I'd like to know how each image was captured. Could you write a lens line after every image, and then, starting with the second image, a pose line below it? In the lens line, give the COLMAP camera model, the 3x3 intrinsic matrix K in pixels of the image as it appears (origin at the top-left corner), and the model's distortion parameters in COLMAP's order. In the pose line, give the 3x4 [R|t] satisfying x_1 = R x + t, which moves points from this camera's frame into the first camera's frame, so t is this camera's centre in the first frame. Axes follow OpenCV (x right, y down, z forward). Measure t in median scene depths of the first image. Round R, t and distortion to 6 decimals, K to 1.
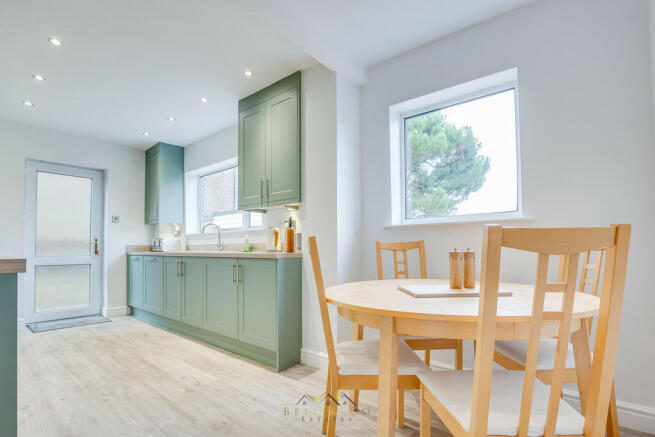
lens RADIAL K [[314.5, 0, 325.4], [0, 314.5, 250.3], [0, 0, 1]] dist [-0.019916, 0.000057]
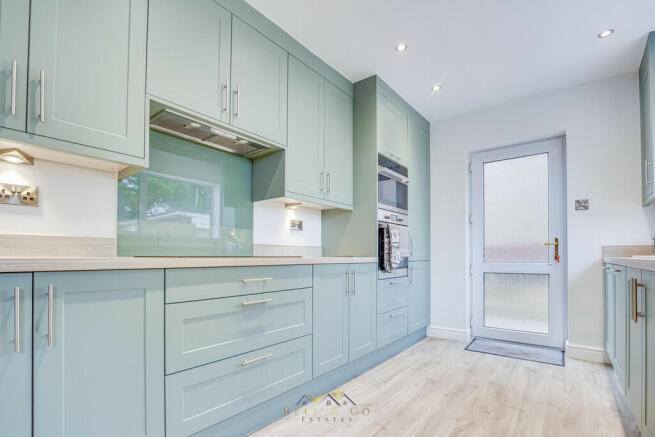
lens RADIAL K [[314.5, 0, 325.4], [0, 314.5, 250.3], [0, 0, 1]] dist [-0.019916, 0.000057]
pose [[0.014205, -0.016919, -0.999756, -0.084645], [-0.003250, 0.999851, -0.016967, 0.005636], [0.999894, 0.003490, 0.014148, 0.707683]]
